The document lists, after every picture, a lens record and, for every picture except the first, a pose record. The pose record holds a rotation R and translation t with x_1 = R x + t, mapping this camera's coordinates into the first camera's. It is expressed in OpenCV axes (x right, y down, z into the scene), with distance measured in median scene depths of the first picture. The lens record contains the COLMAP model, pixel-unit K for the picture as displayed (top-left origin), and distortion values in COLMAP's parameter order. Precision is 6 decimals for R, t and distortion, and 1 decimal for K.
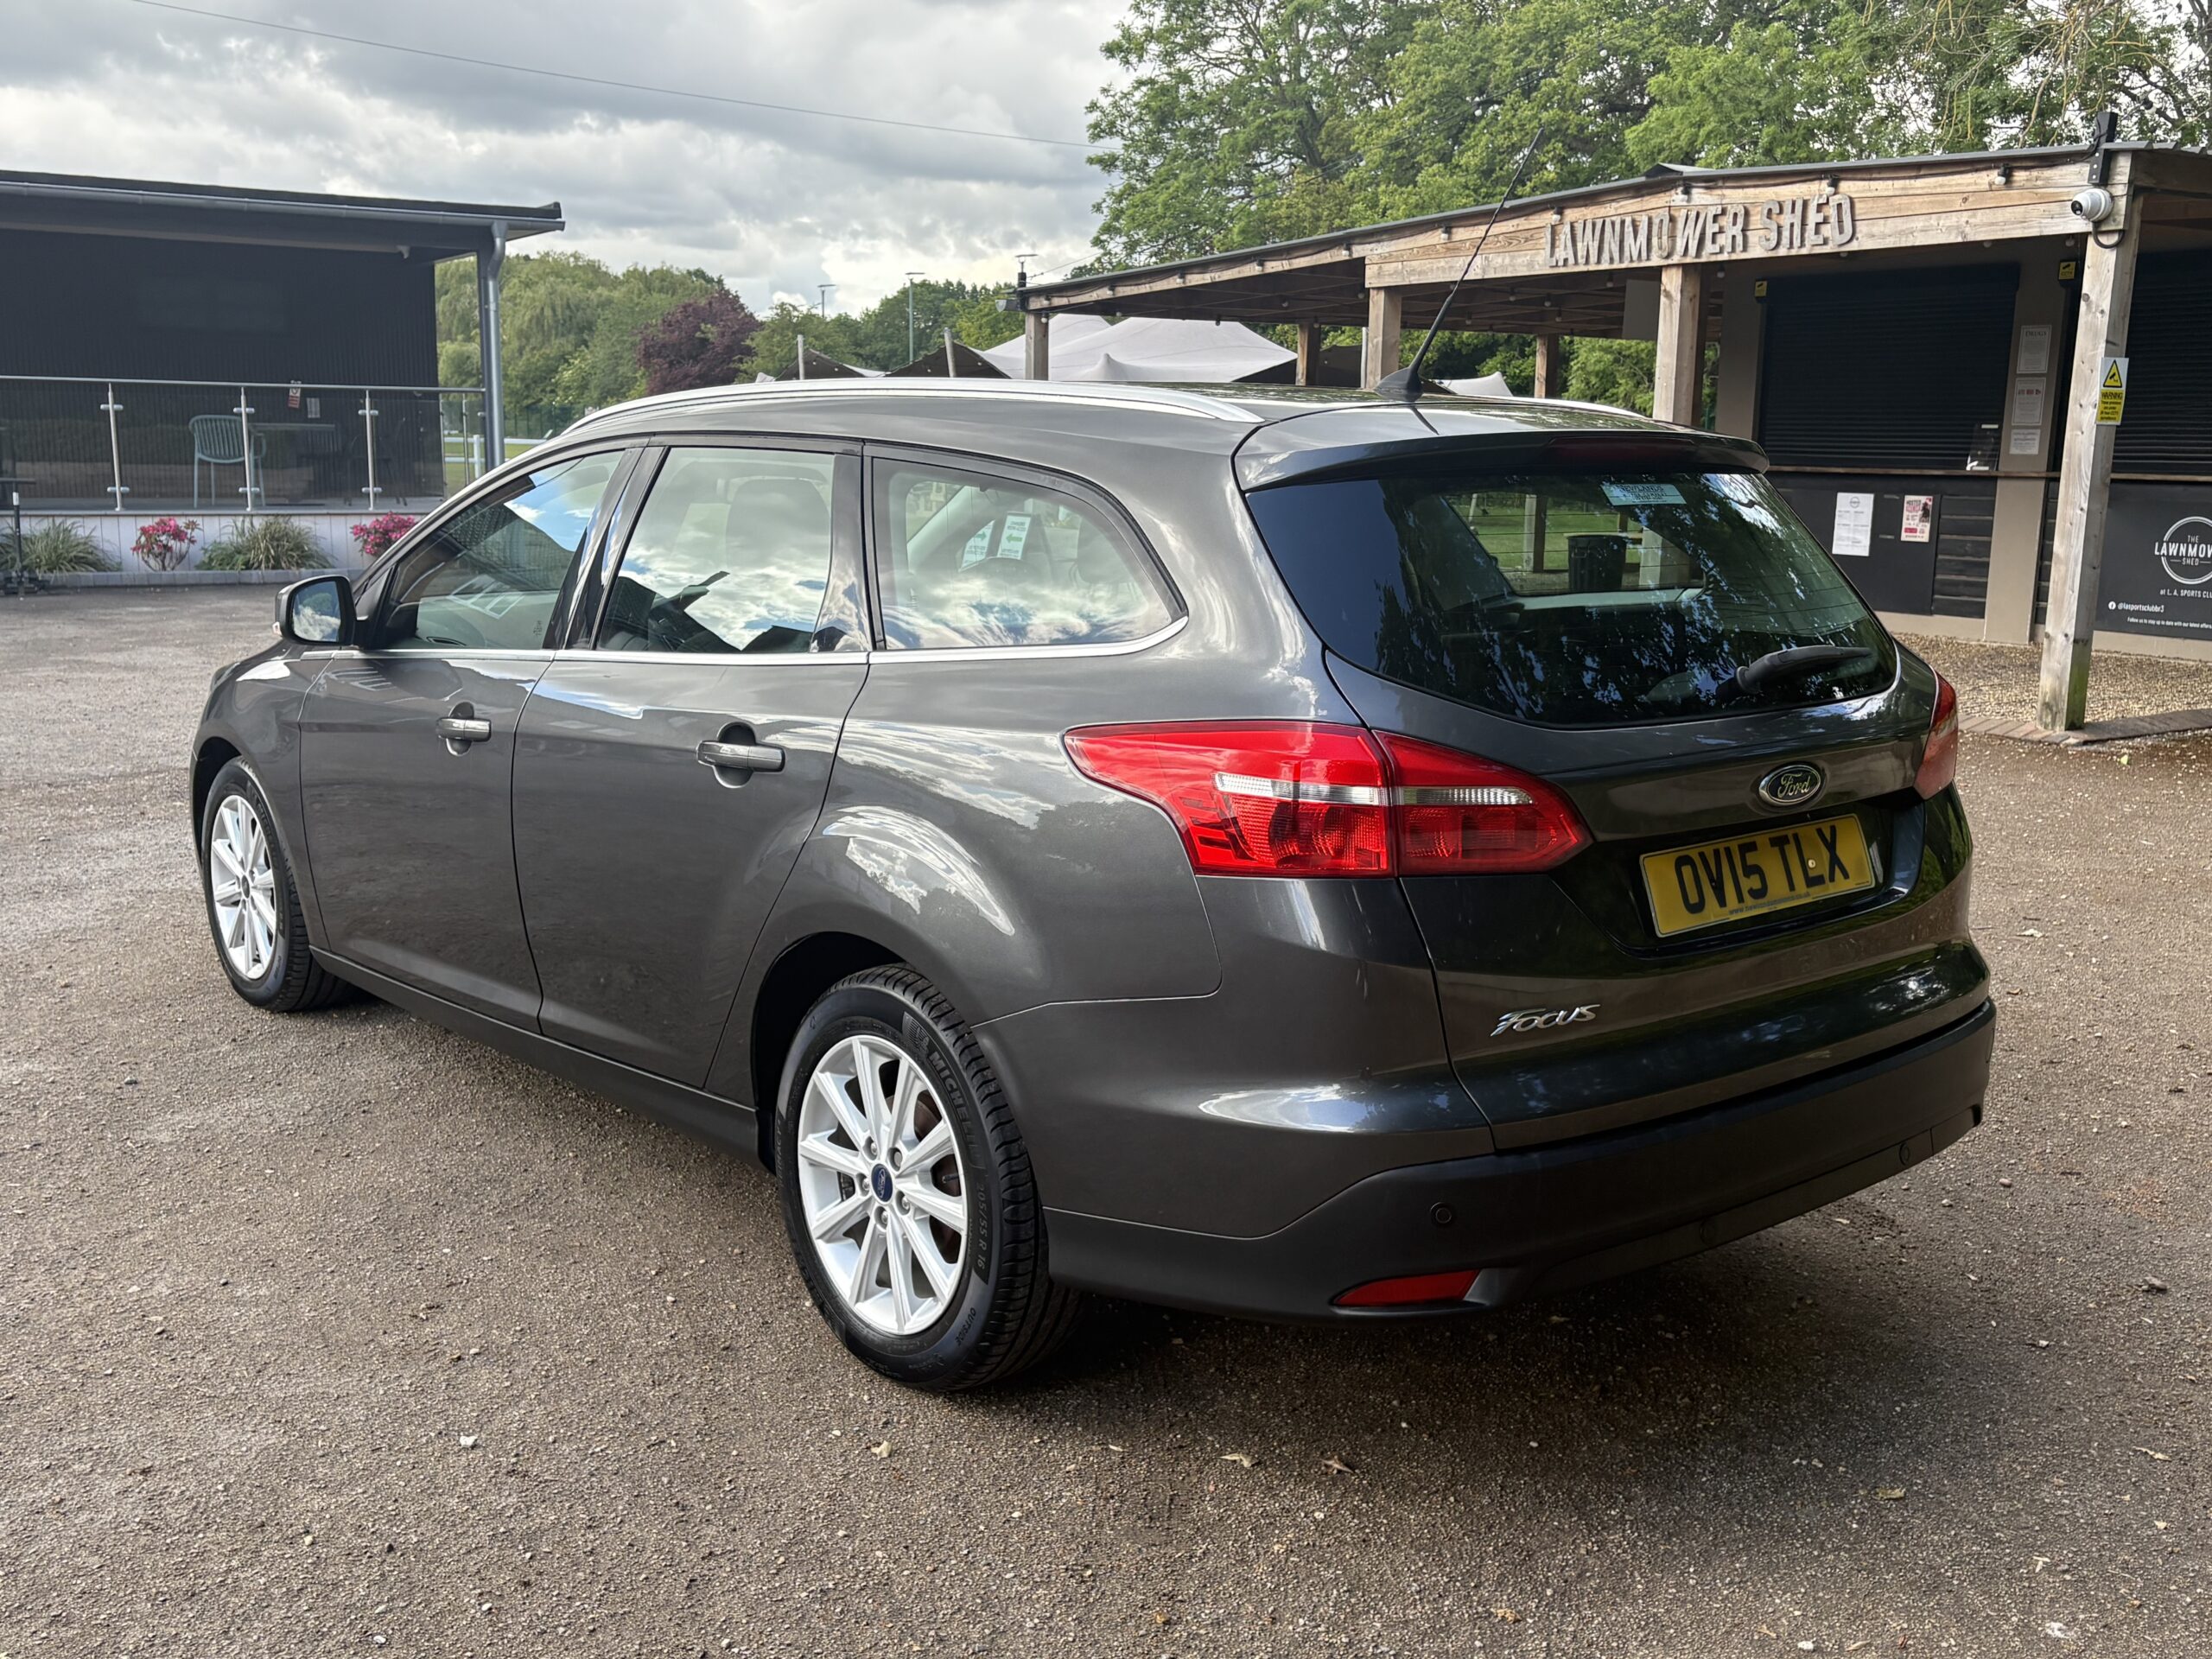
lens RADIAL K [[2165.5, 0, 1105.6], [0, 2165.5, 820.1], [0, 0, 1]] dist [0.036405, 0.000000]
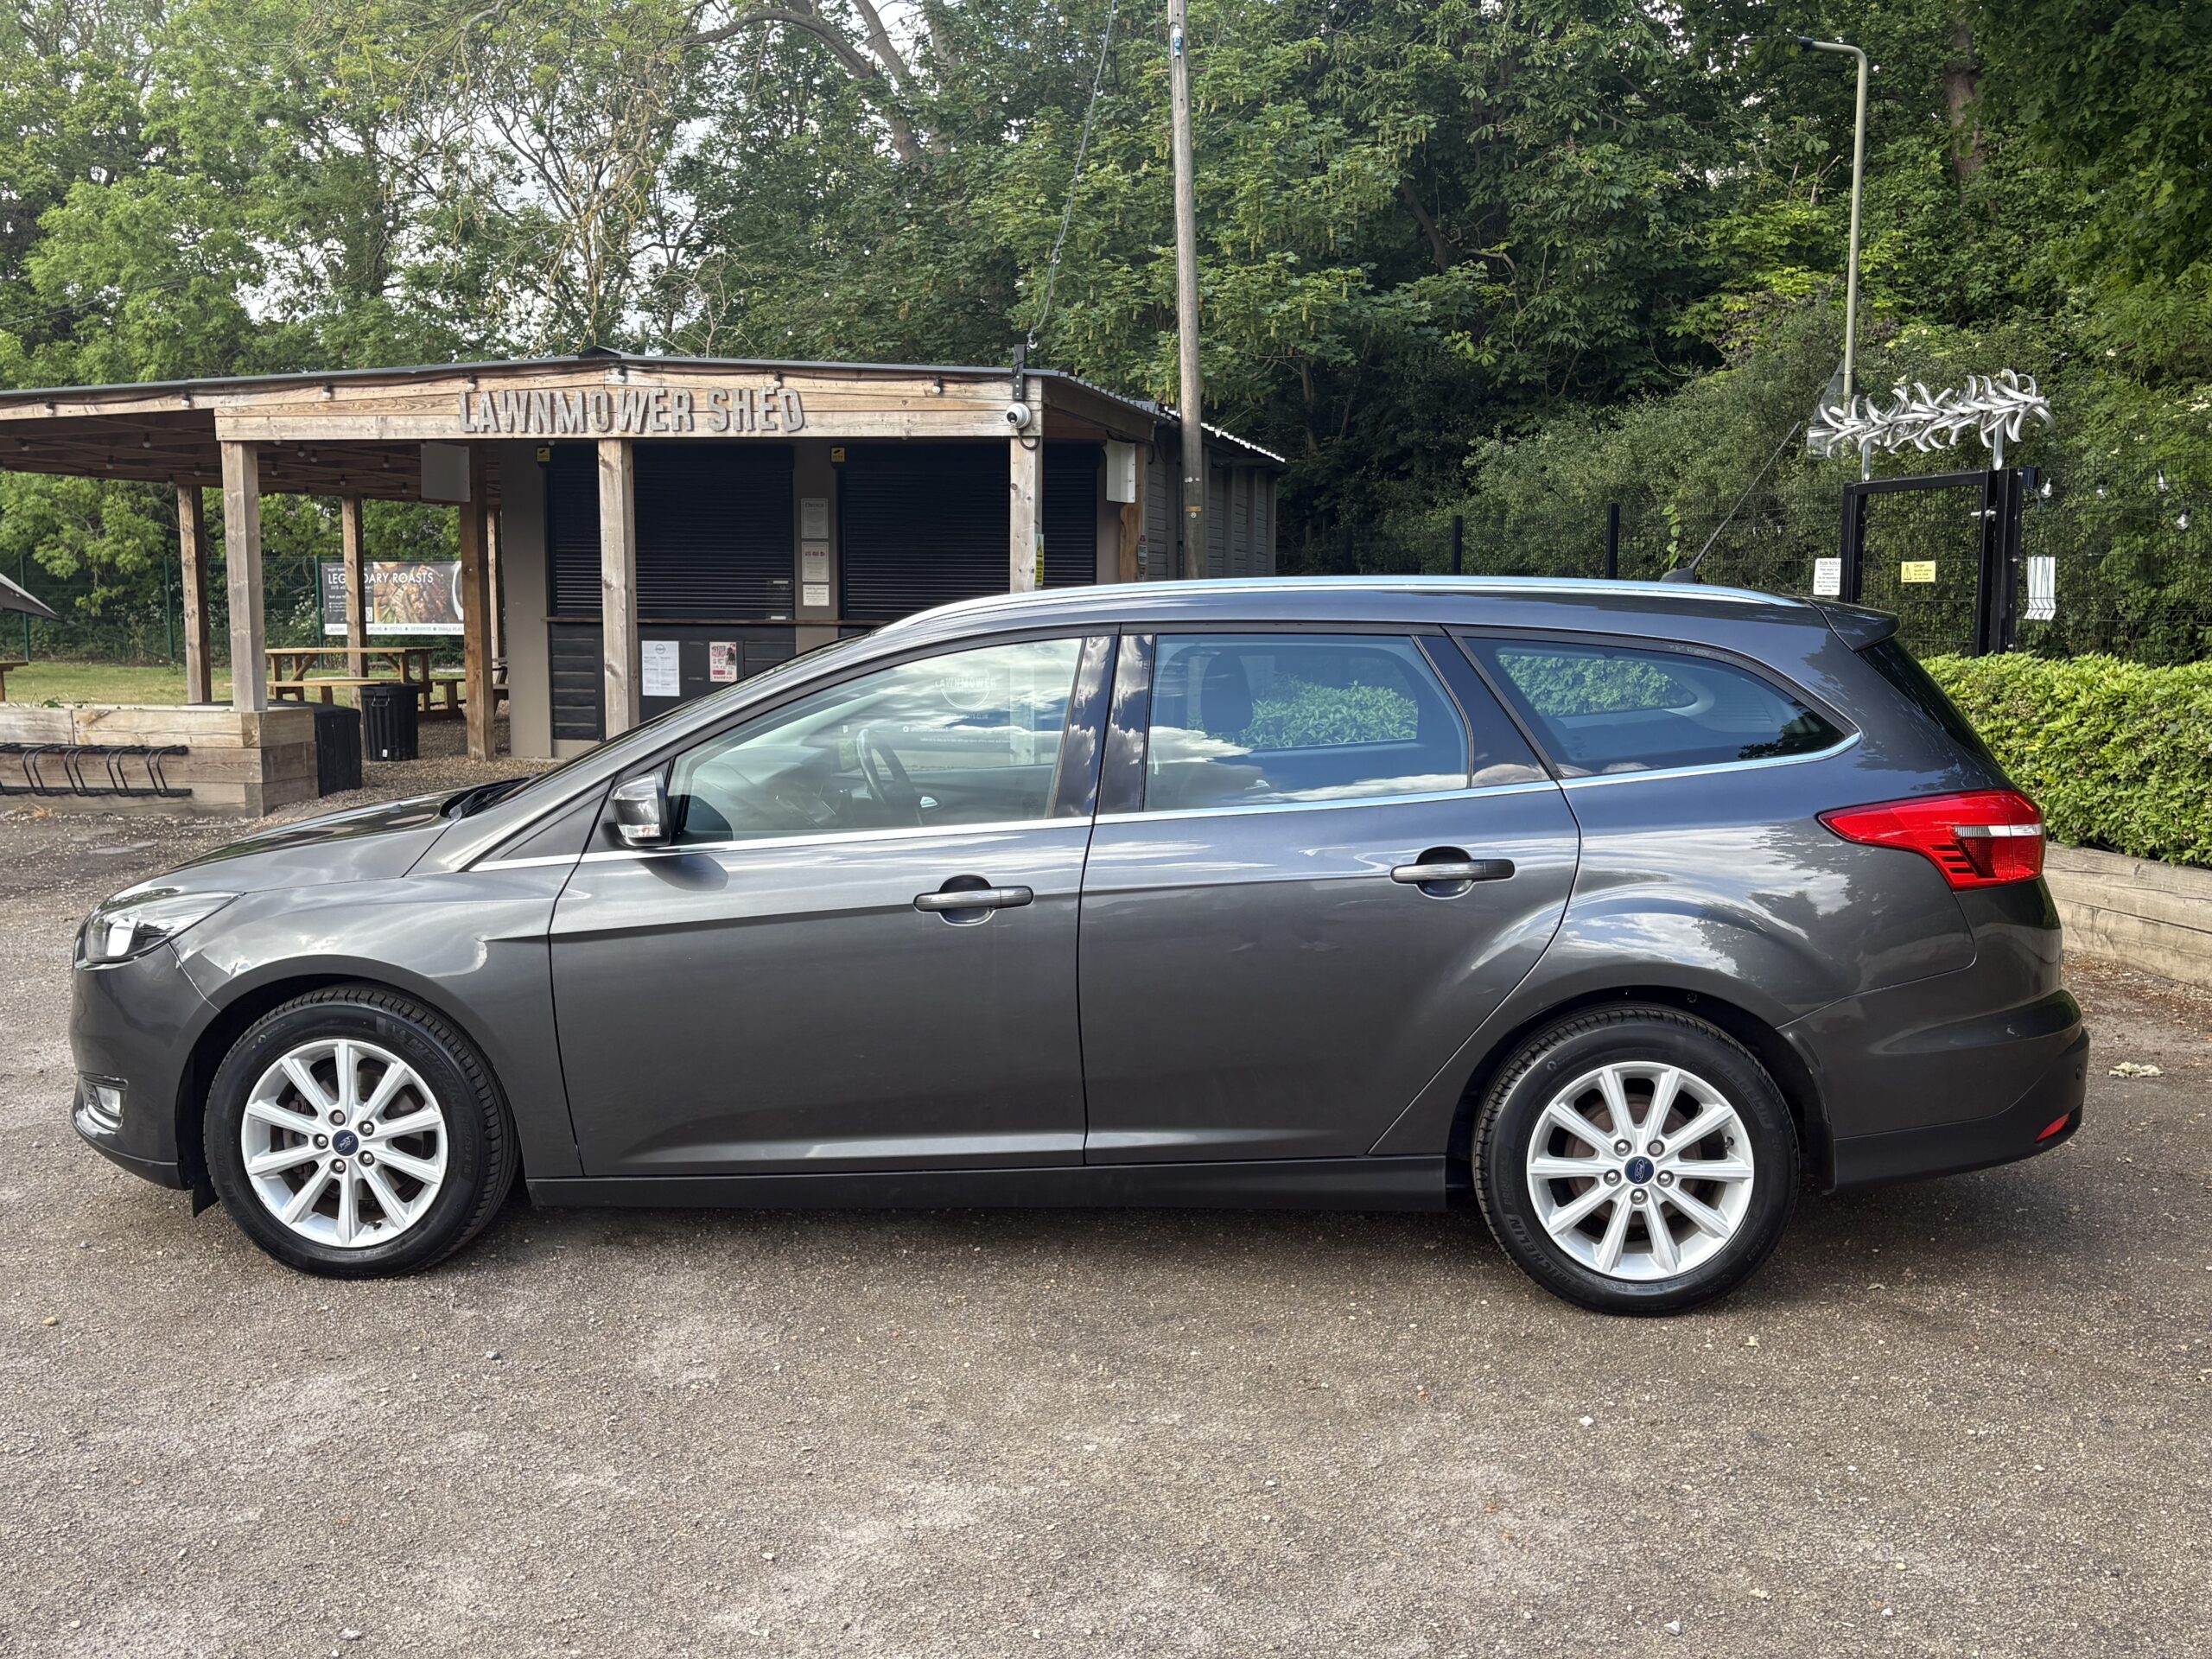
lens RADIAL K [[2165.5, 0, 1116.4], [0, 2165.5, 842.4], [0, 0, 1]] dist [0.036405, 0.000000]
pose [[0.695834, -0.094007, 0.712024, -0.366386], [0.131986, 0.991250, 0.001888, -0.023117], [-0.705971, 0.092663, 0.702153, 0.075500]]
